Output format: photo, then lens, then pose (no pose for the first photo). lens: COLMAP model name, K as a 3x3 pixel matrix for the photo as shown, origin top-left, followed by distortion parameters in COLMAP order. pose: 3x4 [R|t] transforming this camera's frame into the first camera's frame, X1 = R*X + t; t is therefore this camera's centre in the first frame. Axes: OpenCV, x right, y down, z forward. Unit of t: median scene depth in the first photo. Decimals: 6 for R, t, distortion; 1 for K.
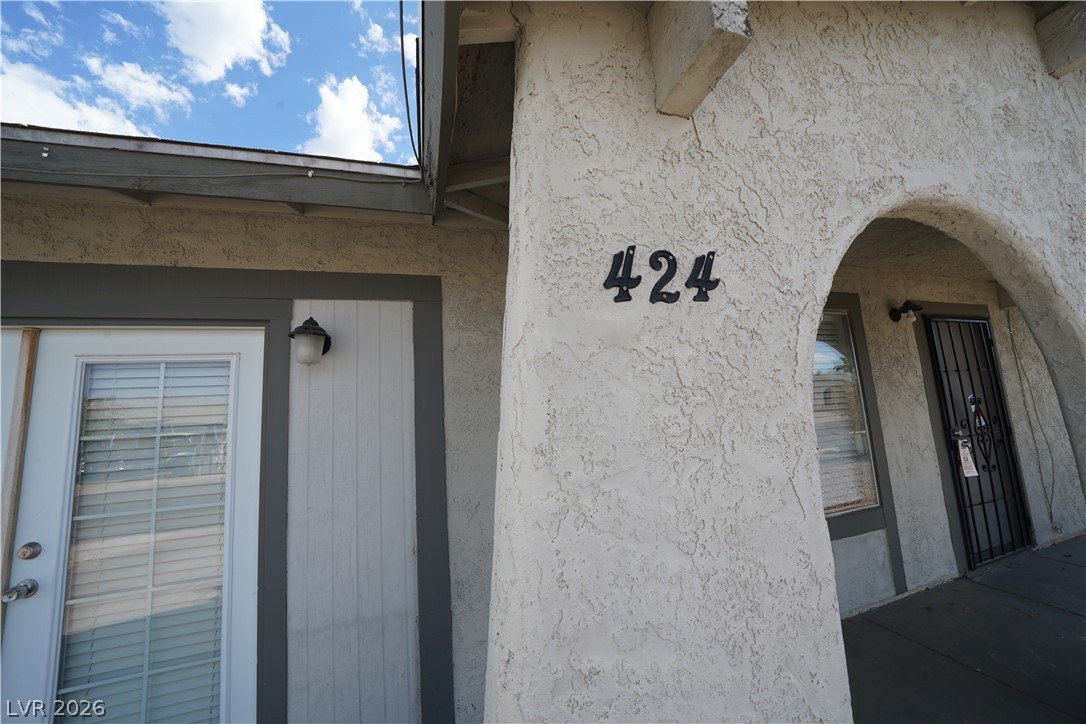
lens RADIAL K [[373.6, 0, 542.2], [0, 373.6, 360.9], [0, 0, 1]] dist [-0.029679, 0.003542]
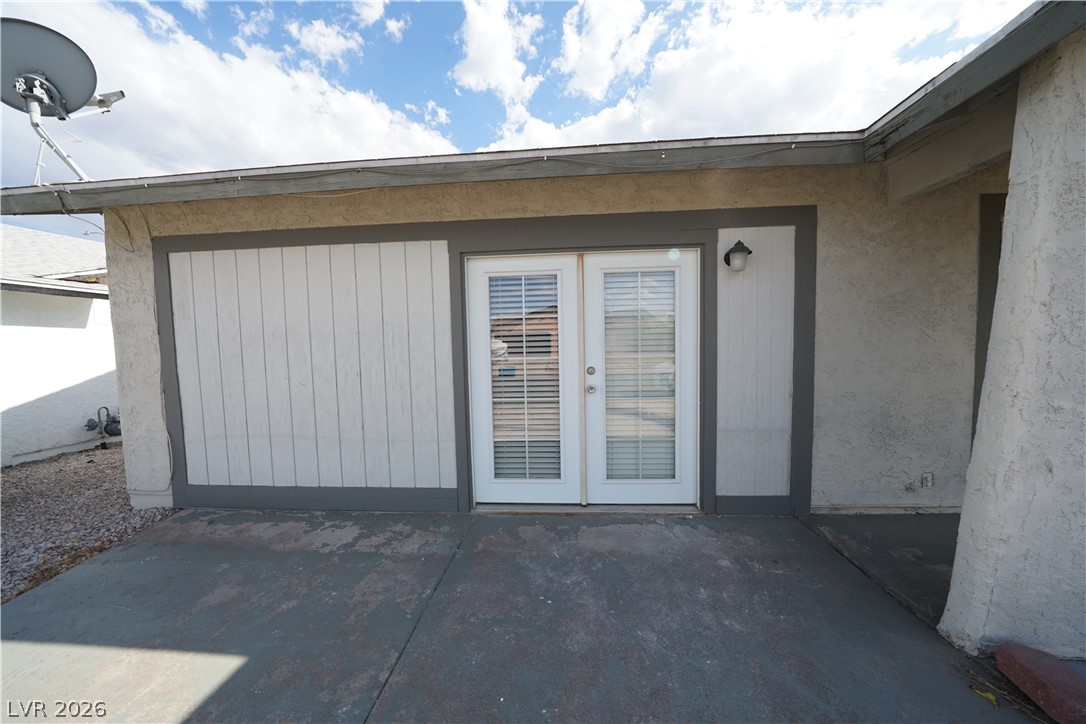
lens RADIAL K [[373.6, 0, 542.2], [0, 373.6, 360.9], [0, 0, 1]] dist [-0.029679, 0.003542]
pose [[0.927885, 0.063743, -0.367379, -0.804152], [0.013837, 0.978714, 0.204761, 0.048231], [0.372611, -0.195078, 0.907252, -0.819974]]
